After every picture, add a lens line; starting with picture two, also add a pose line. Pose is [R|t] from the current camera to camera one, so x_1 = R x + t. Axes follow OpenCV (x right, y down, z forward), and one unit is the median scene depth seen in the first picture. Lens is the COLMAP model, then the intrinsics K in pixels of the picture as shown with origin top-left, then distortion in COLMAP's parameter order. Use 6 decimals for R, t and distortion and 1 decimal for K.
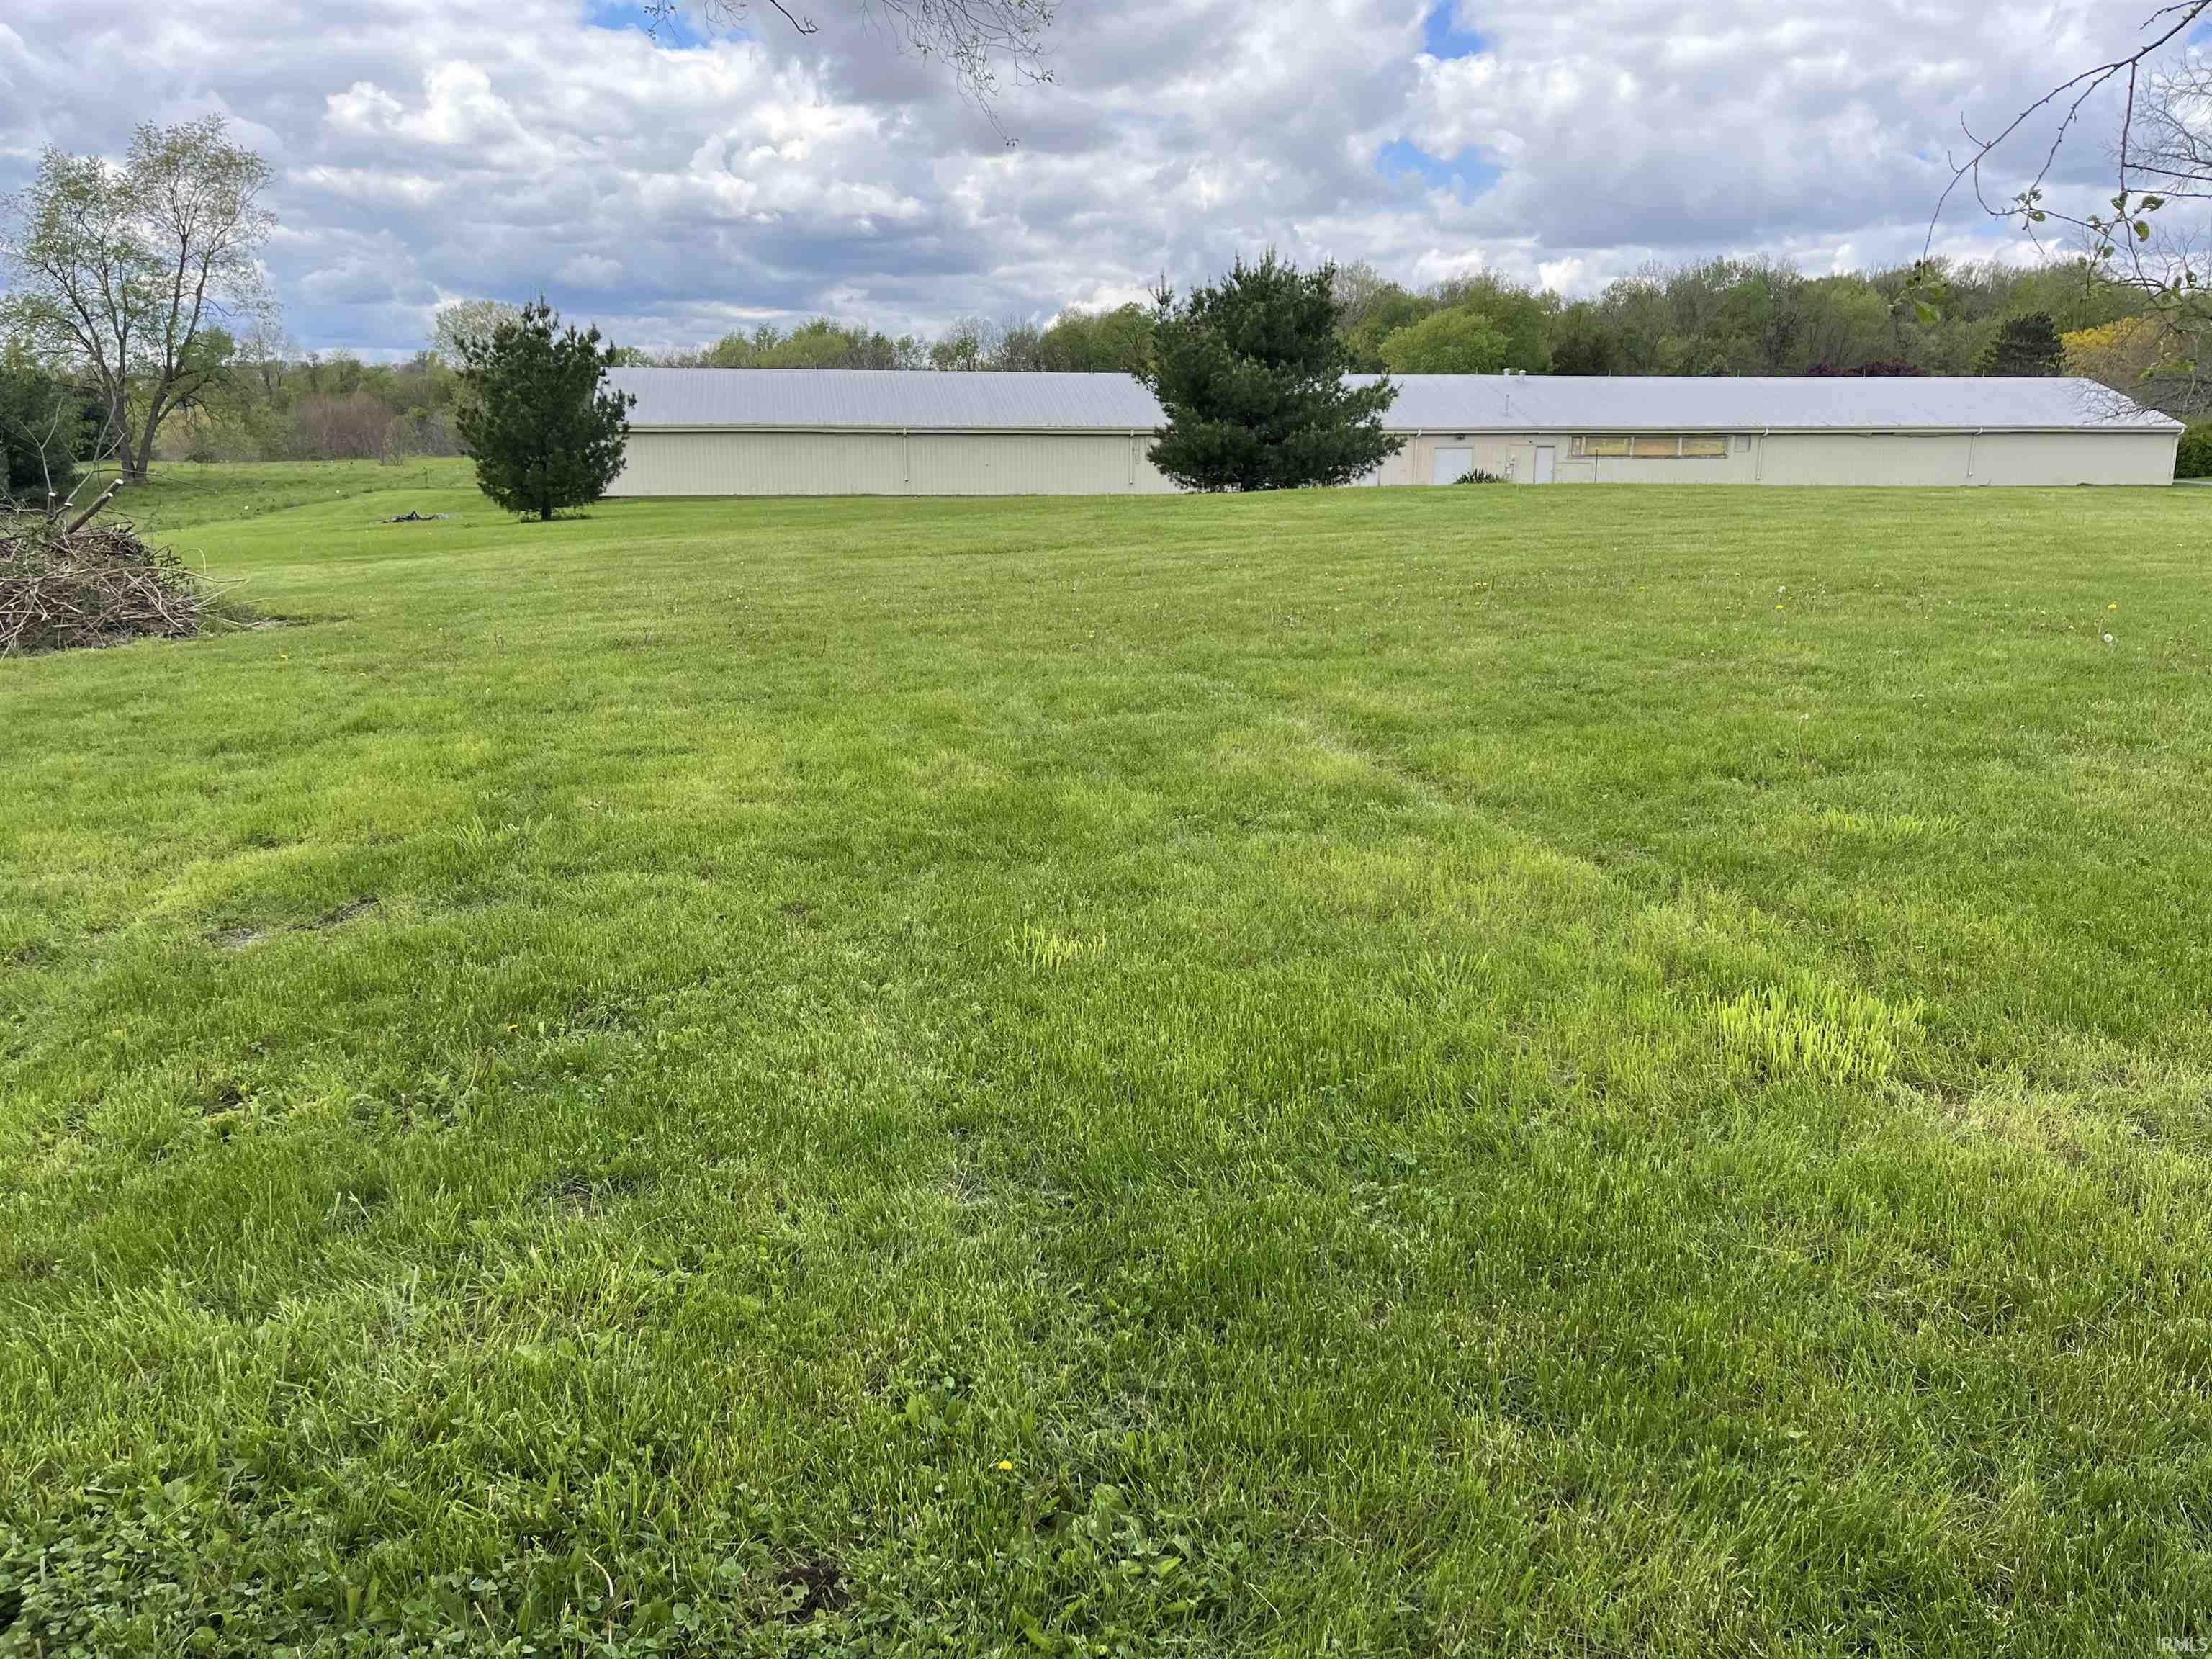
lens RADIAL K [[1654.4, 0, 1102.6], [0, 1654.4, 828.1], [0, 0, 1]] dist [0.063649, -0.086627]
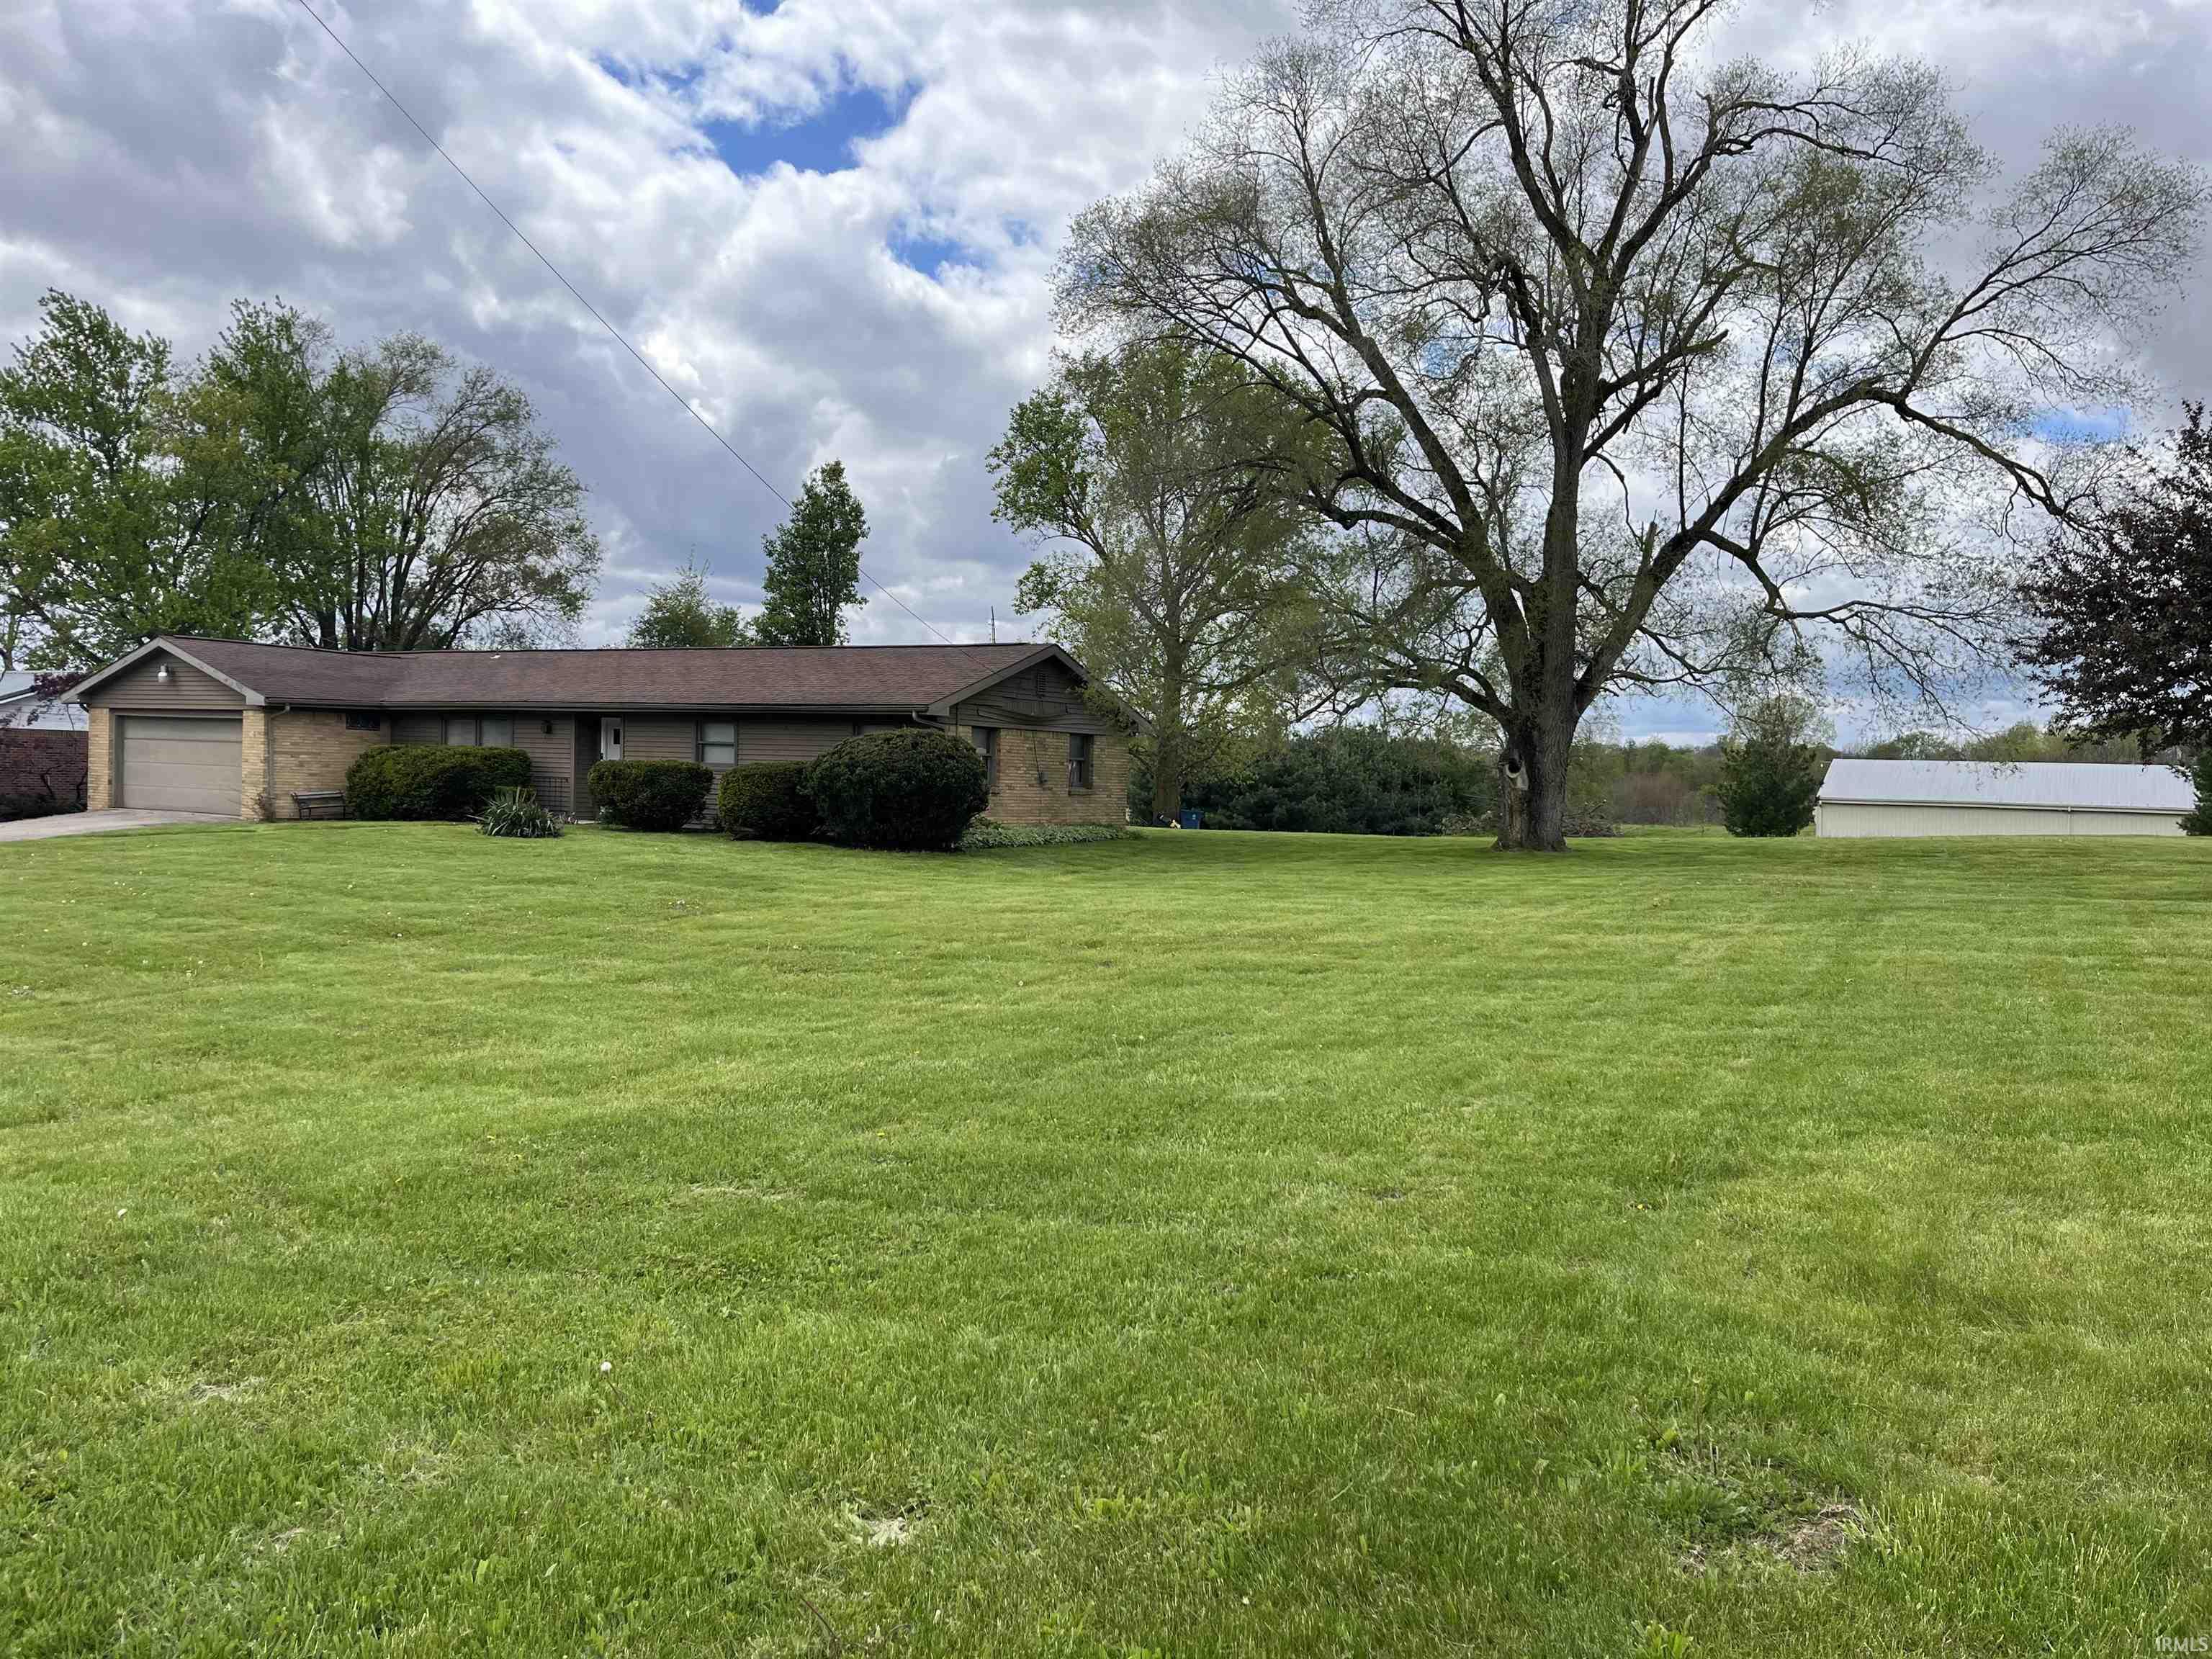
lens RADIAL K [[1654.4, 0, 1102.6], [0, 1654.4, 828.1], [0, 0, 1]] dist [0.063649, -0.086627]
pose [[0.745290, 0.042483, -0.665386, 0.053418], [-0.186772, 0.971315, -0.147185, 0.031215], [0.640046, 0.233971, 0.731846, -0.124866]]
